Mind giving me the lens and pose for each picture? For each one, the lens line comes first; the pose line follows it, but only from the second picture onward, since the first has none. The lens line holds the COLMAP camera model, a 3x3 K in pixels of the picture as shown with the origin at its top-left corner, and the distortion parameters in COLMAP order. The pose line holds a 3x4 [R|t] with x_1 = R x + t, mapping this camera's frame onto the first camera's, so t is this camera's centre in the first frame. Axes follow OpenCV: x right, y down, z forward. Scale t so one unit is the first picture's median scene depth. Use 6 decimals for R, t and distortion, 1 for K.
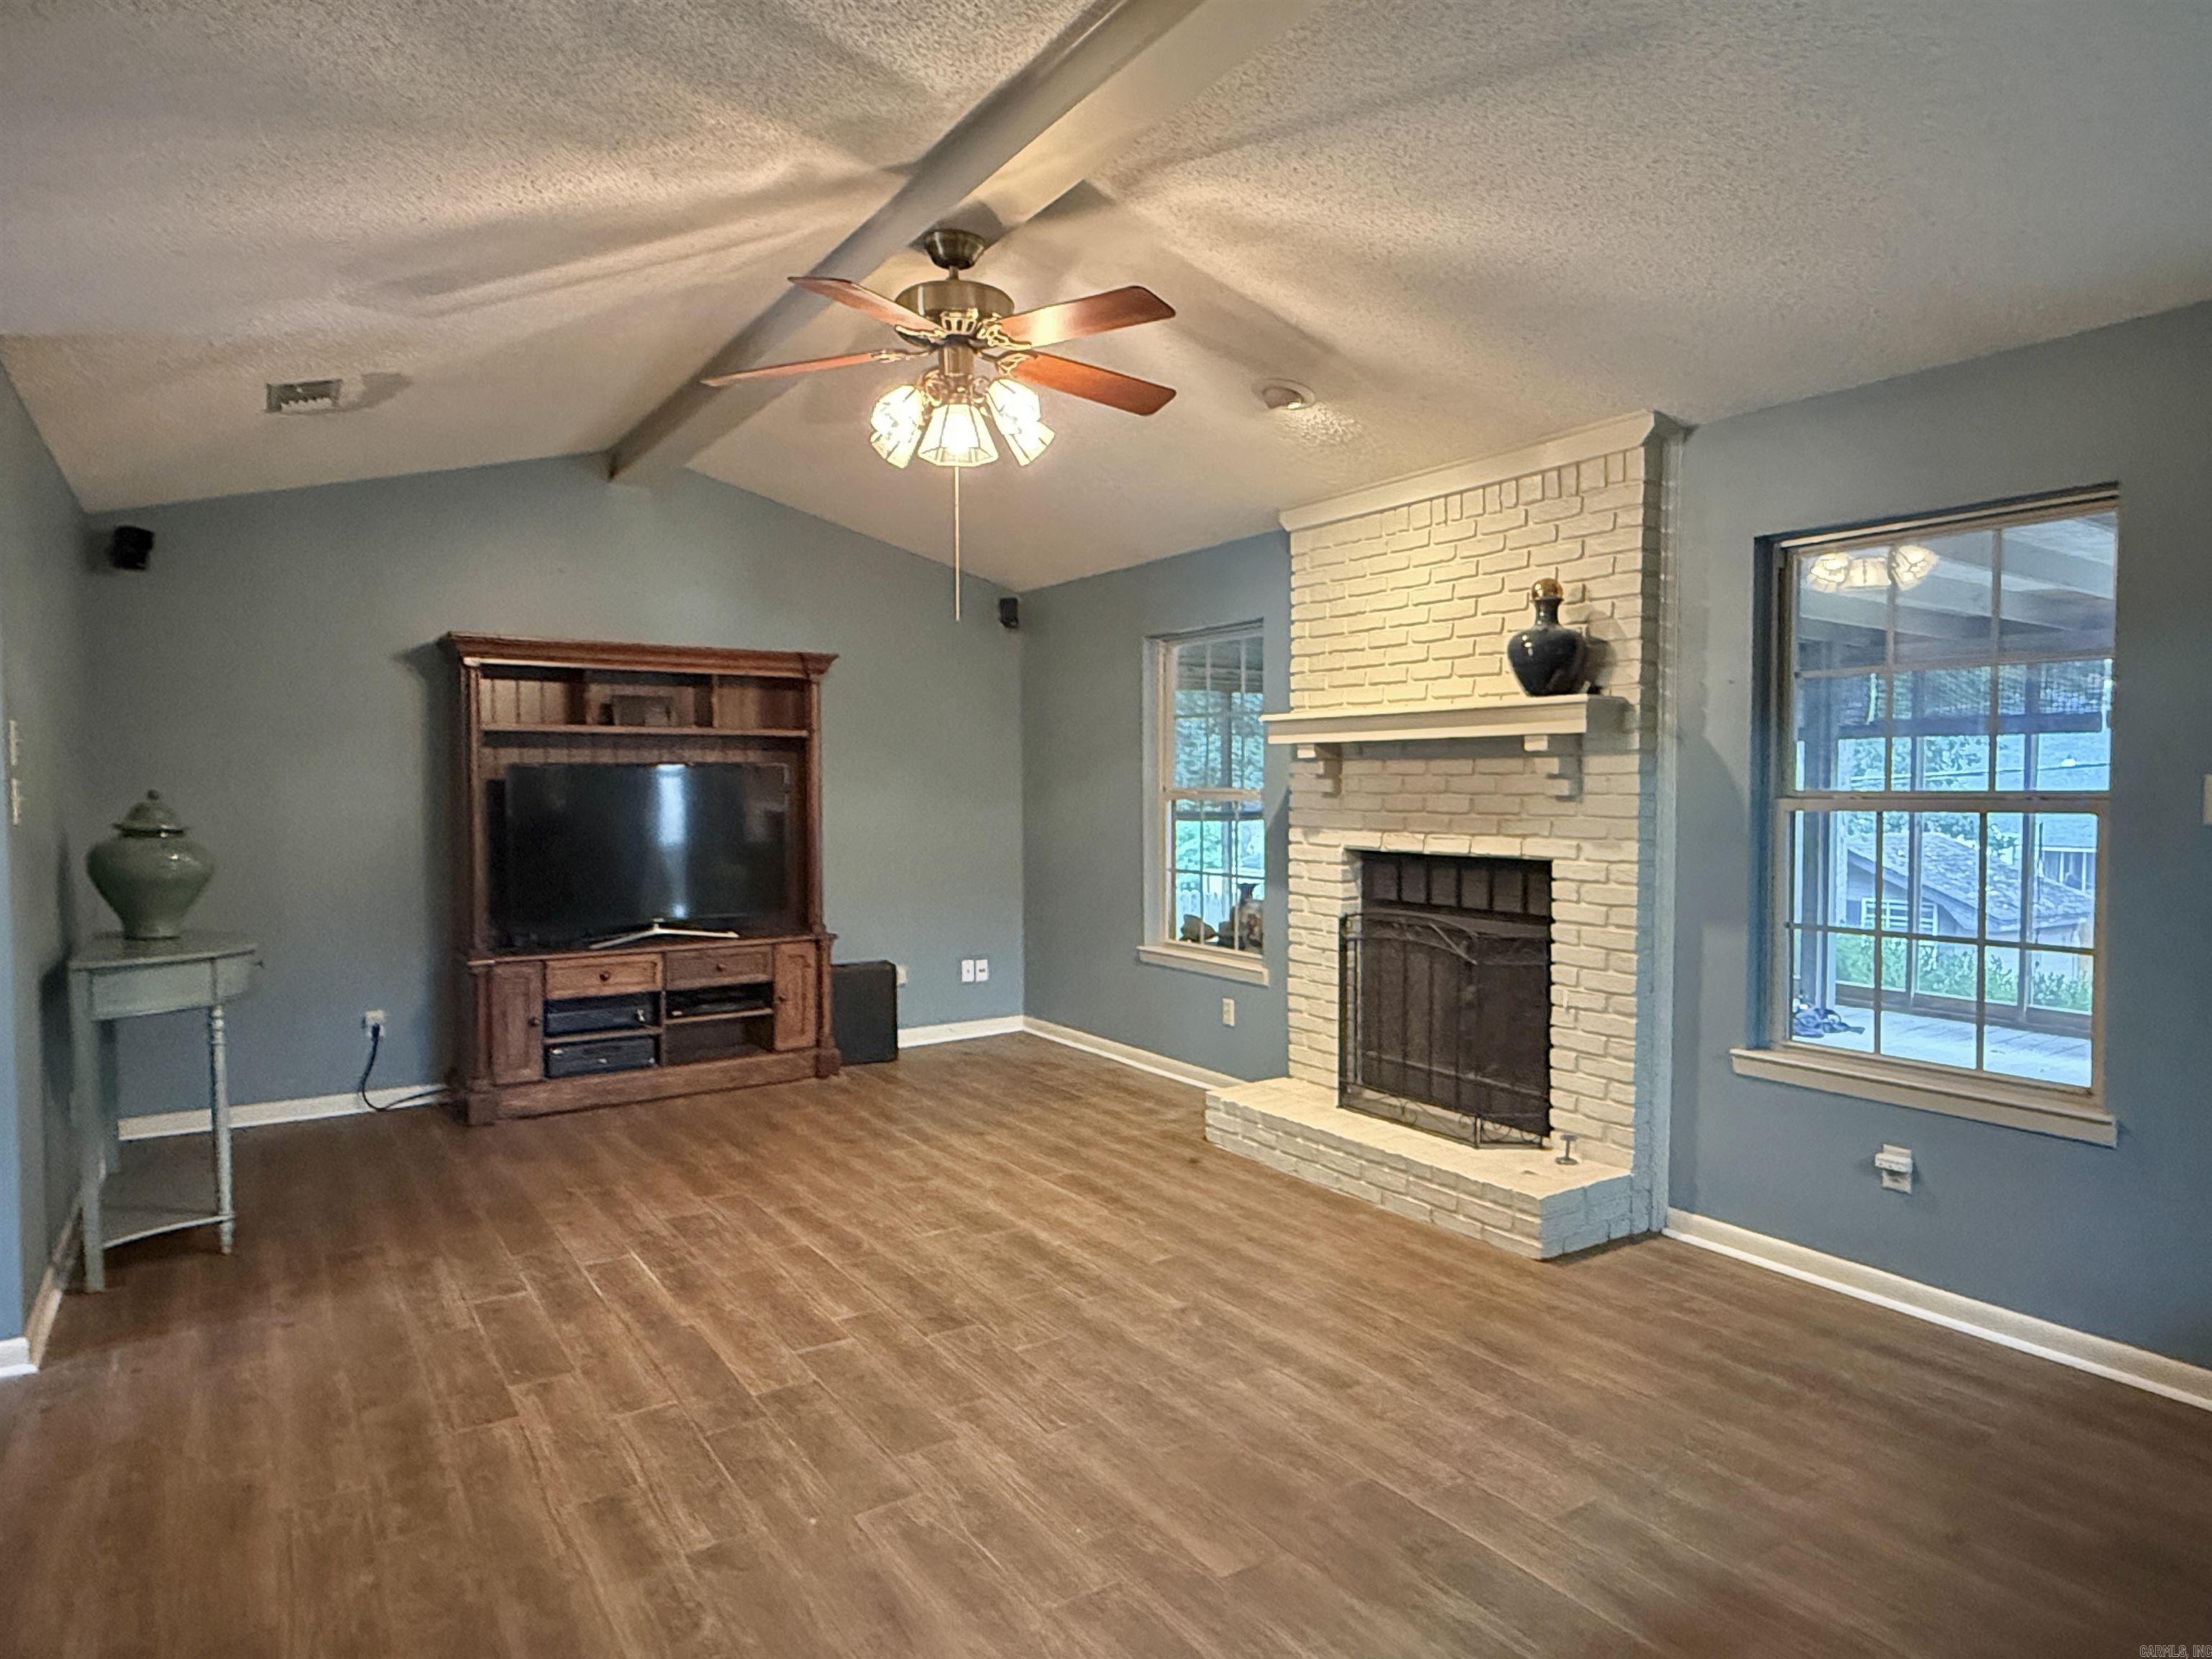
lens RADIAL K [[1328.6, 0, 1104.2], [0, 1328.6, 830.7], [0, 0, 1]] dist [0.000219, 0.000376]
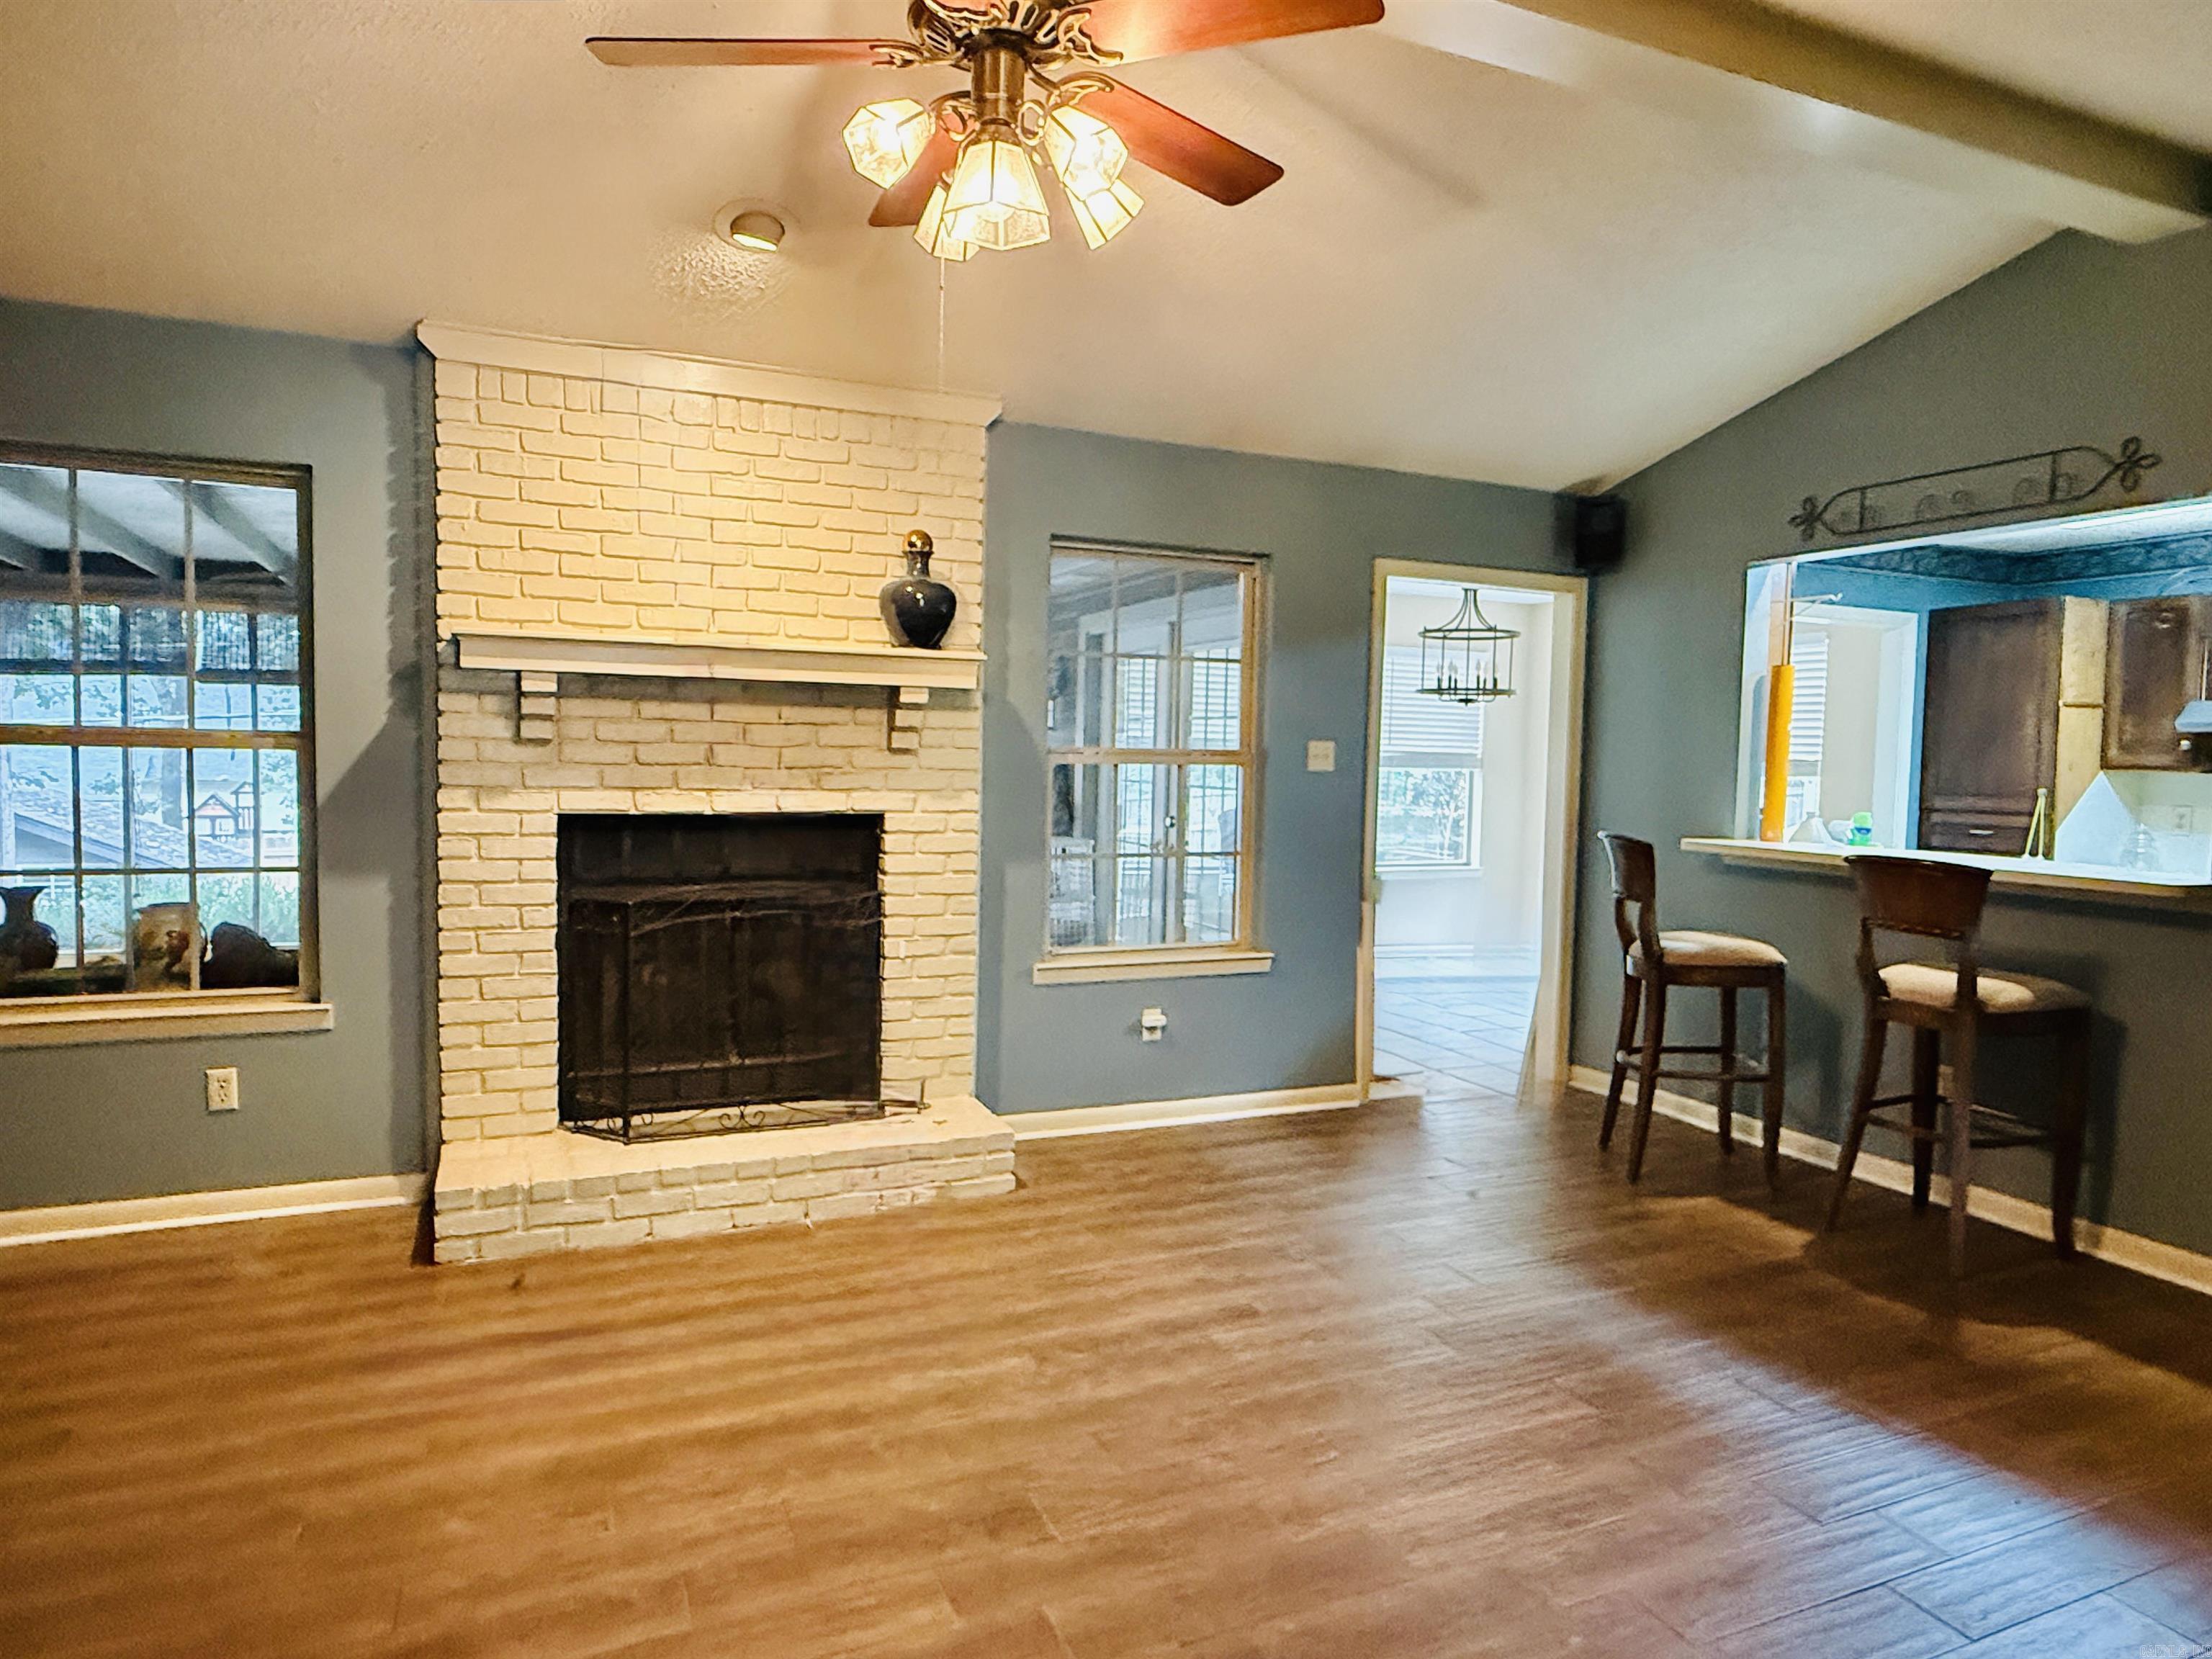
lens RADIAL K [[1328.6, 0, 1104.2], [0, 1328.6, 830.7], [0, 0, 1]] dist [0.000219, 0.000376]
pose [[0.160402, -0.052352, 0.985662, -0.626756], [0.015147, 0.998605, 0.050574, -0.012904], [-0.986936, 0.006818, 0.160971, 0.691159]]
